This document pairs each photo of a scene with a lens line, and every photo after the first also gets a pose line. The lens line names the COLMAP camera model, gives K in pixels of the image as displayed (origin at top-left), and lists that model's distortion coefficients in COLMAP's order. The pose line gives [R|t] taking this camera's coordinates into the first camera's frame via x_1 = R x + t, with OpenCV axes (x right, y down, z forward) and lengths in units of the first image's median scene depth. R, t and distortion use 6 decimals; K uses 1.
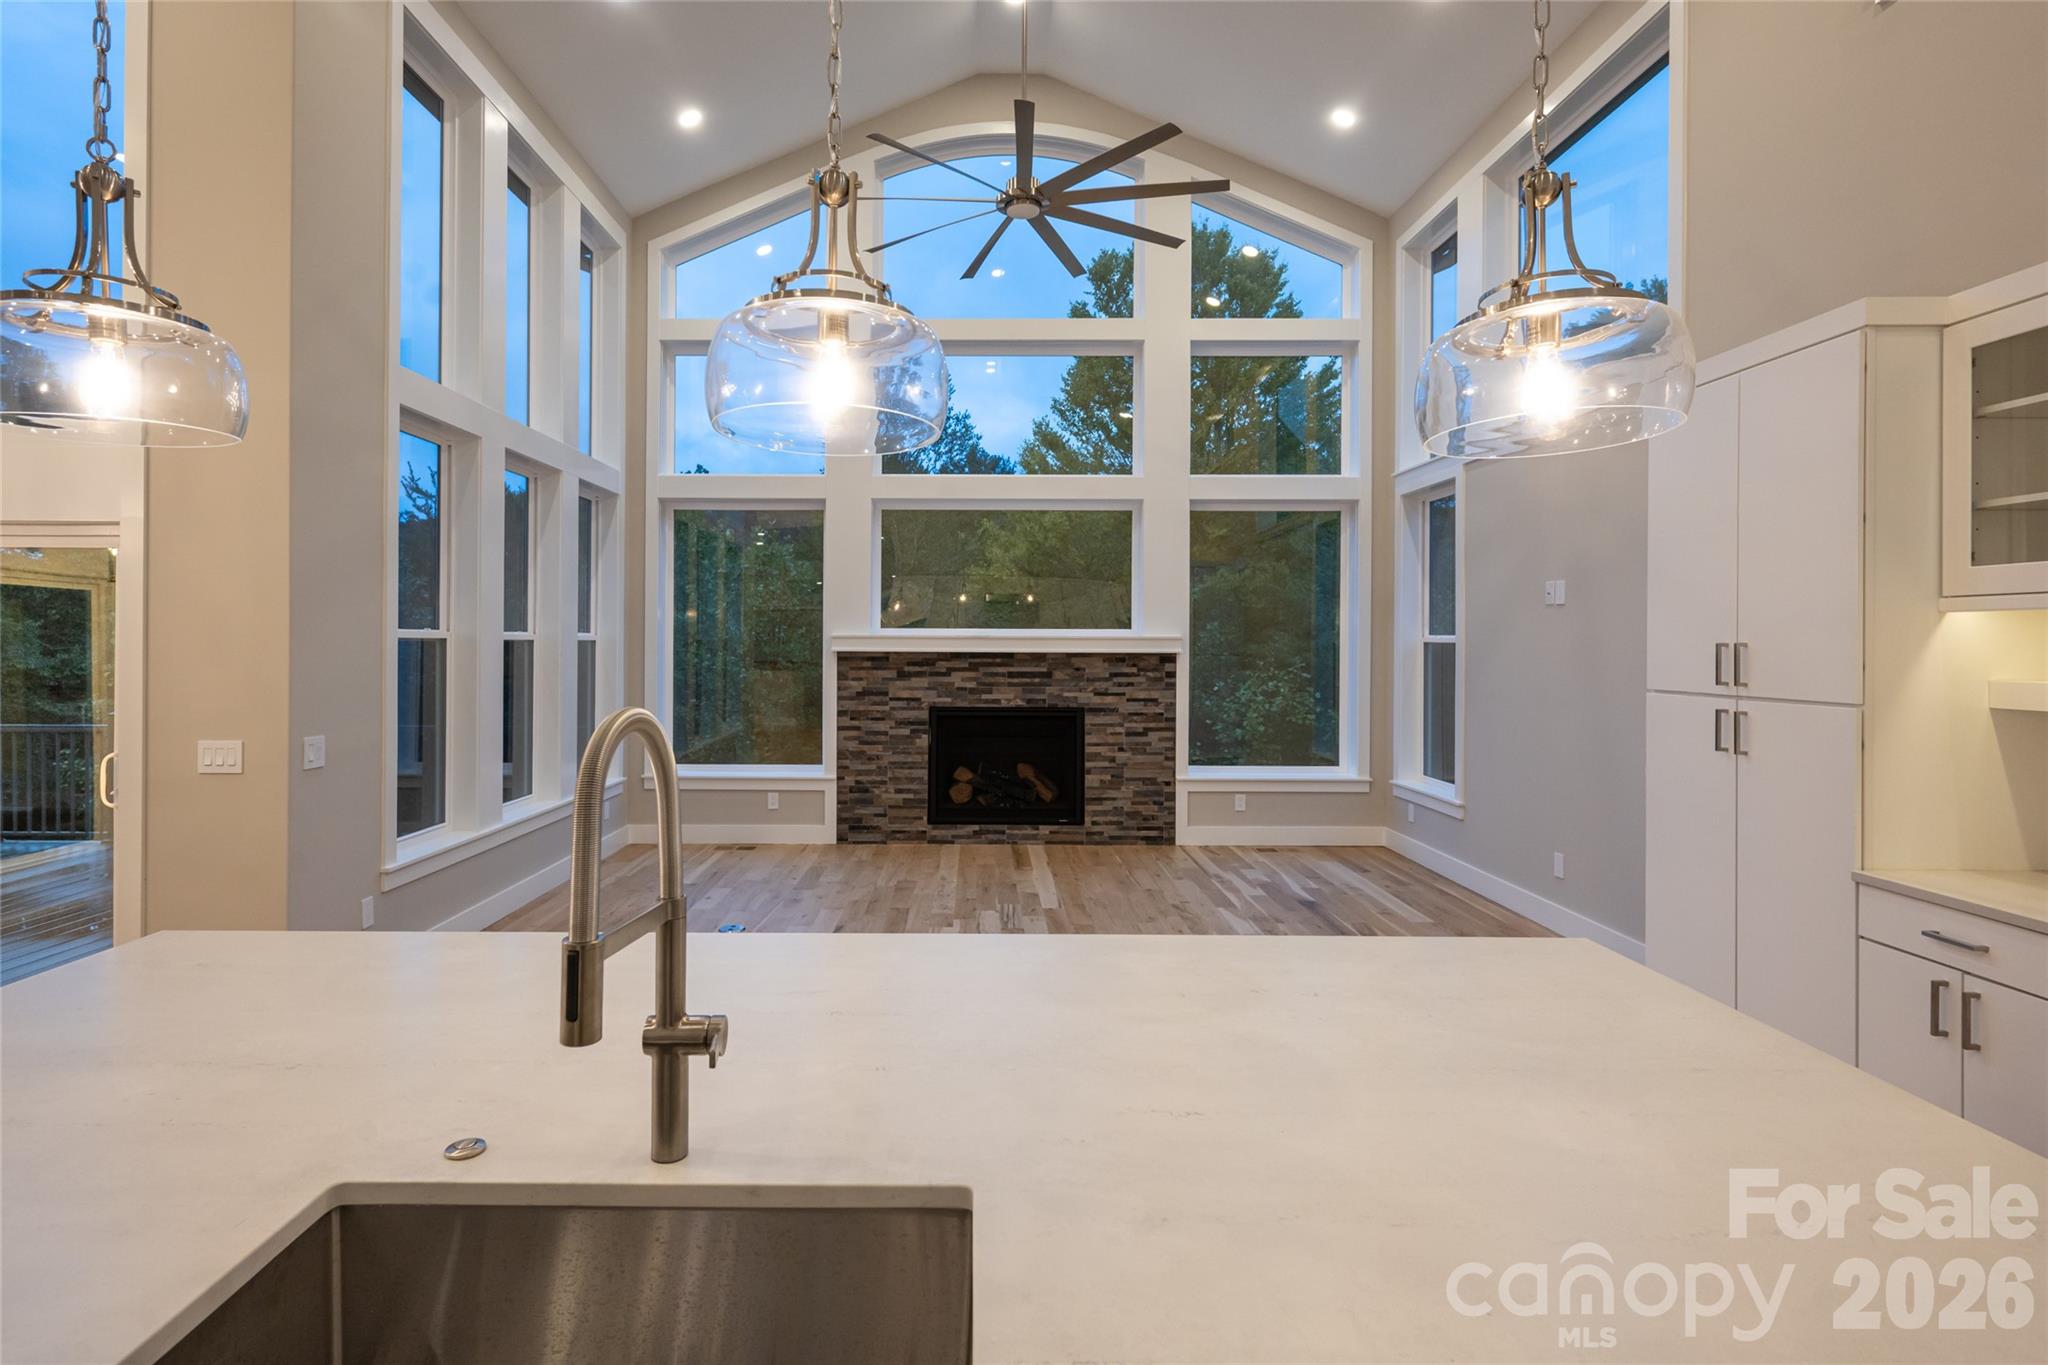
lens RADIAL K [[990.0, 0, 1015.3], [0, 990.0, 643.4], [0, 0, 1]] dist [0.008448, 0.000373]
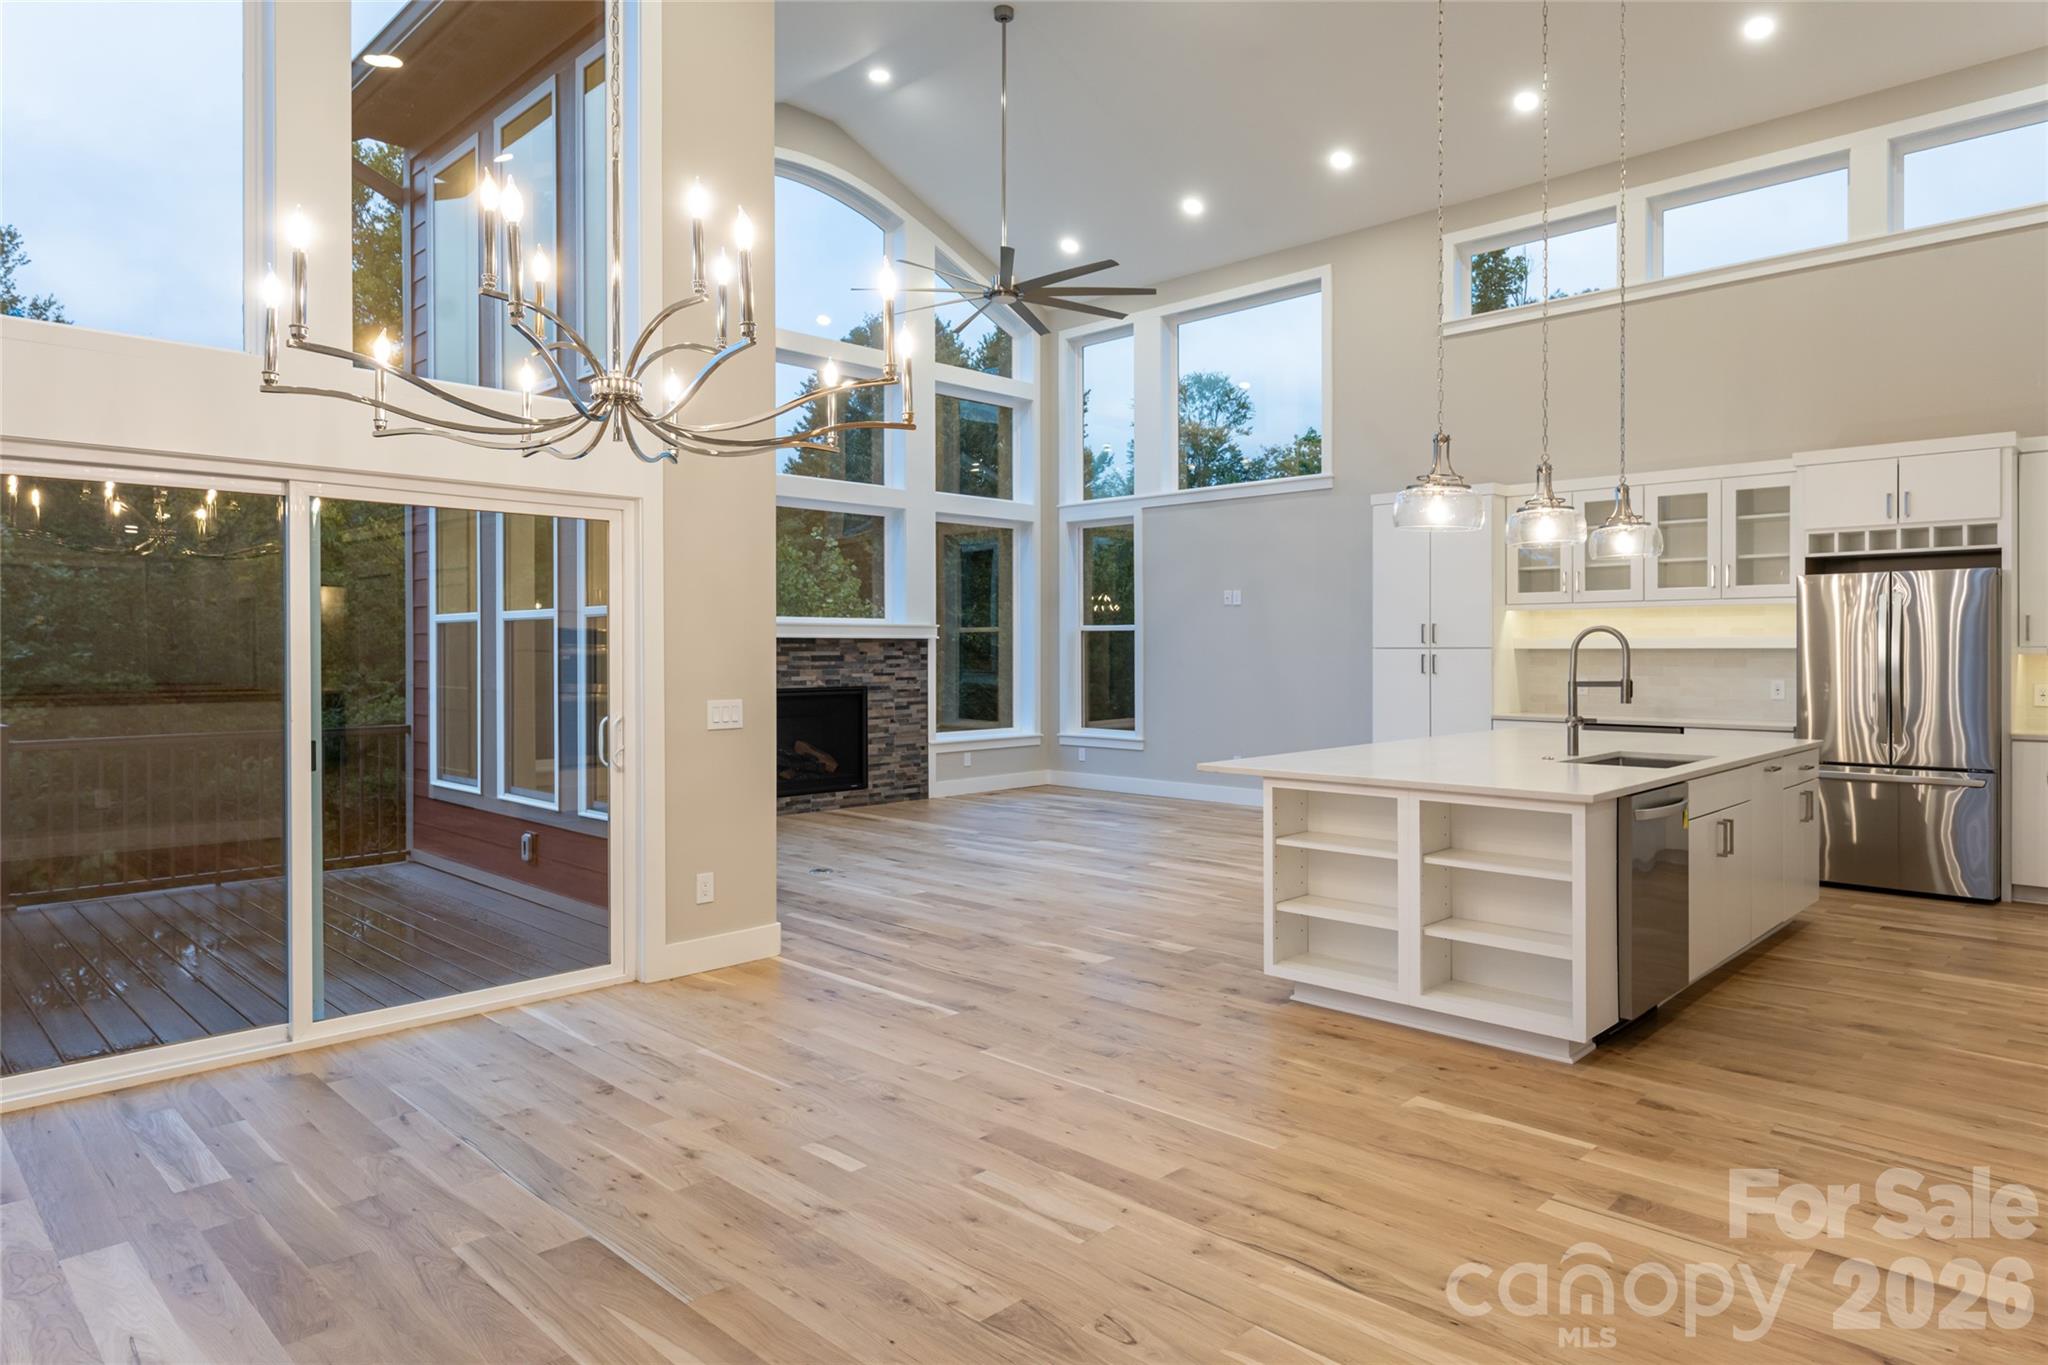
lens RADIAL K [[1199.9, 0, 1006.9], [0, 1199.9, 653.4], [0, 0, 1]] dist [0.005875, -0.001563]
pose [[0.711757, -0.007330, 0.702388, -0.791075], [0.005025, 0.999973, 0.005343, 0.020027], [-0.702408, -0.000273, 0.711774, -0.104184]]
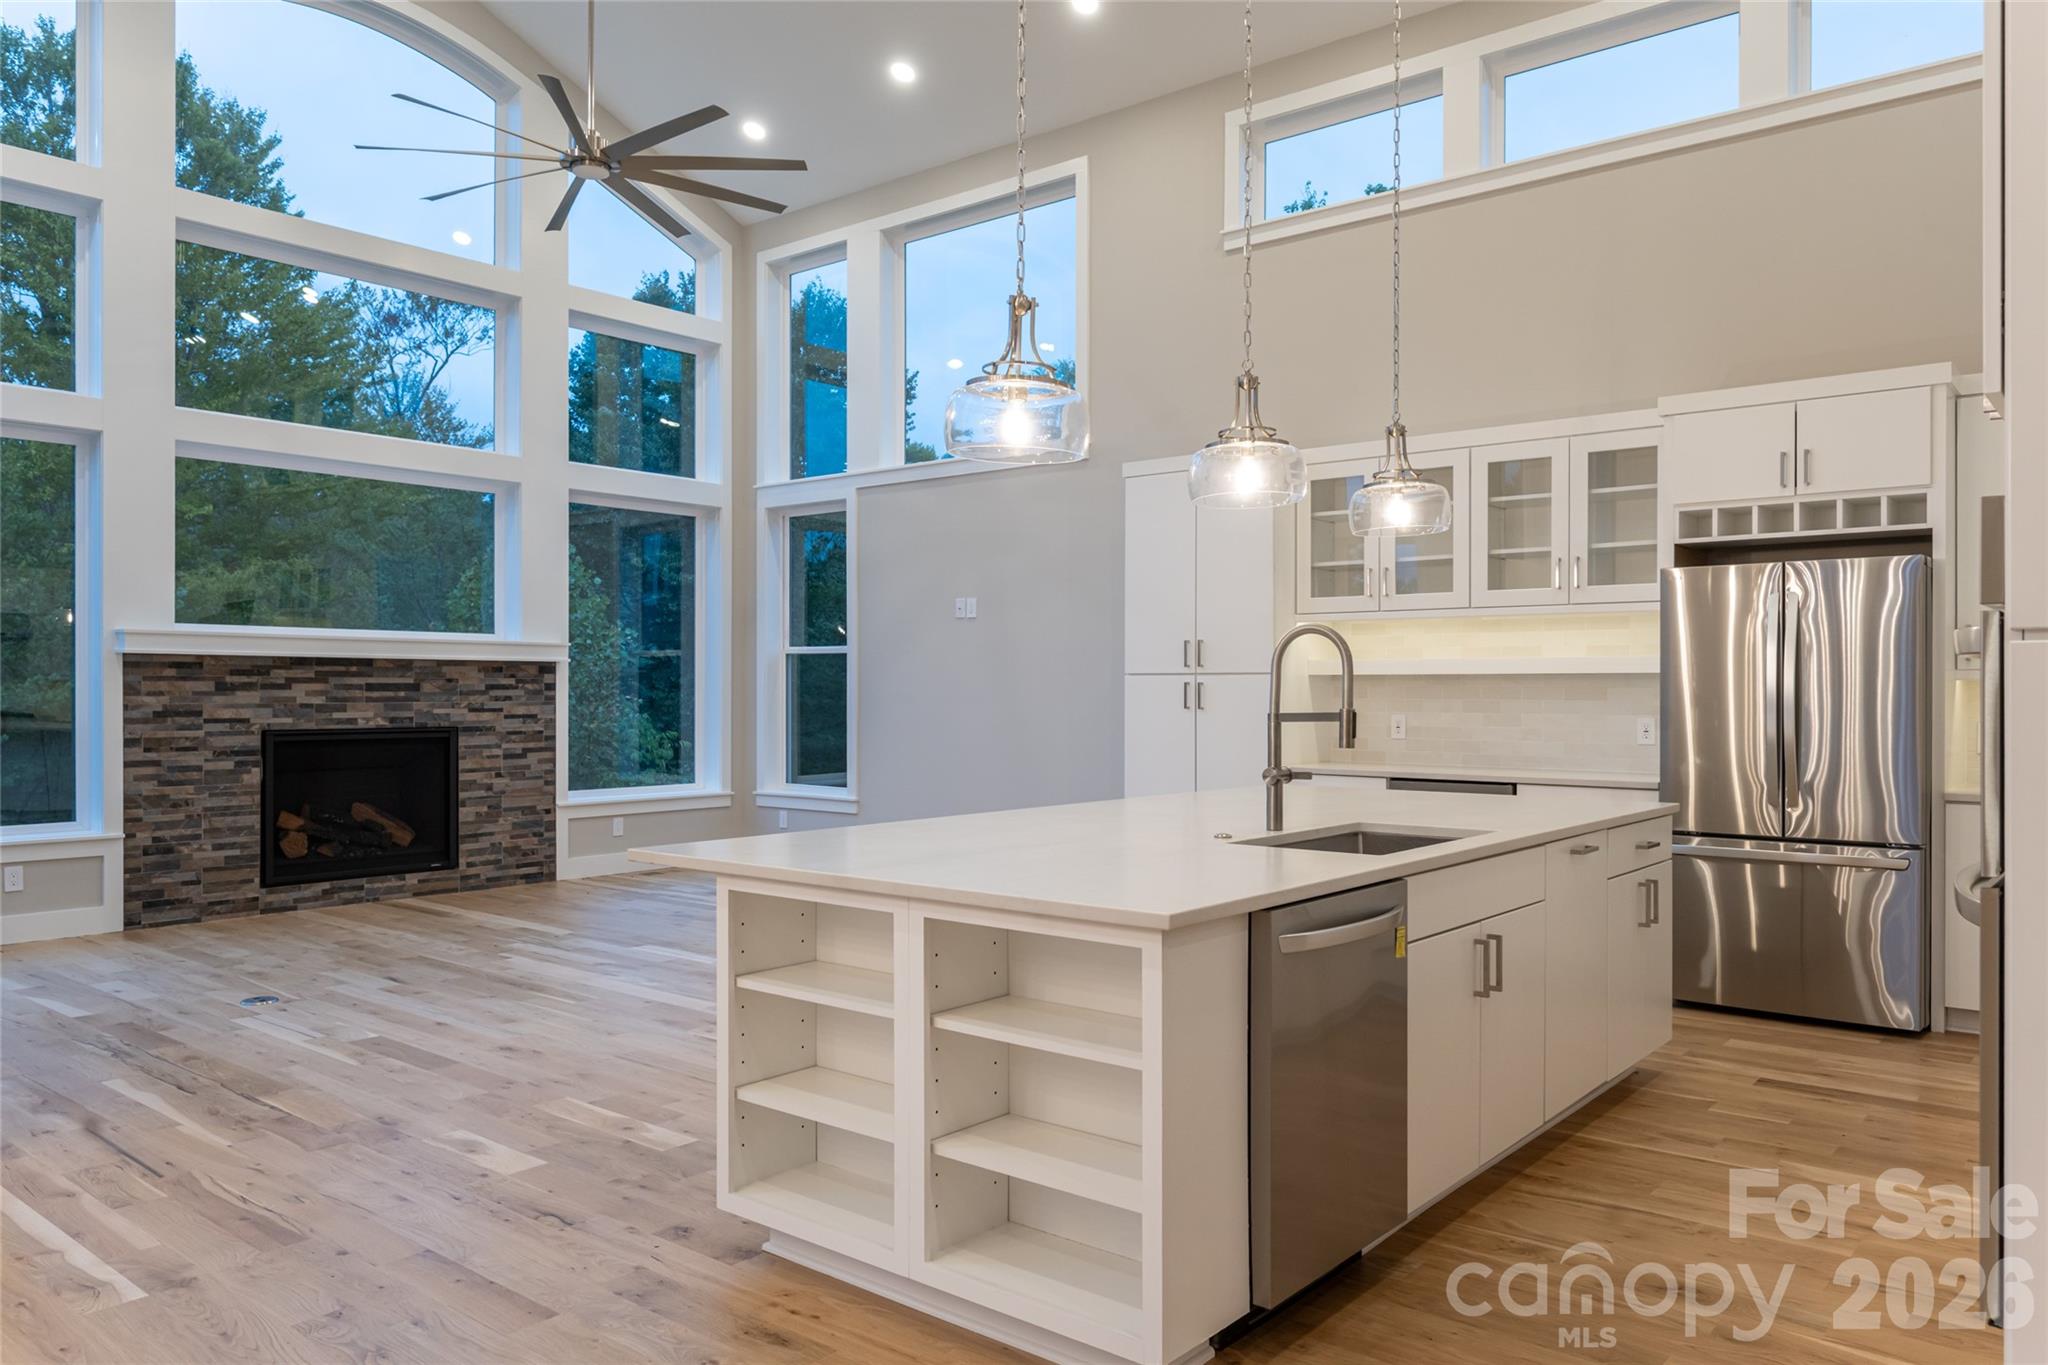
lens RADIAL K [[1398.6, 0, 965.6], [0, 1398.6, 691.3], [0, 0, 1]] dist [0.004924, -0.004717]
pose [[0.662498, -0.003362, 0.749056, -0.524846], [0.001362, 0.999994, 0.003283, 0.031961], [-0.749062, -0.001155, 0.662499, -0.093202]]
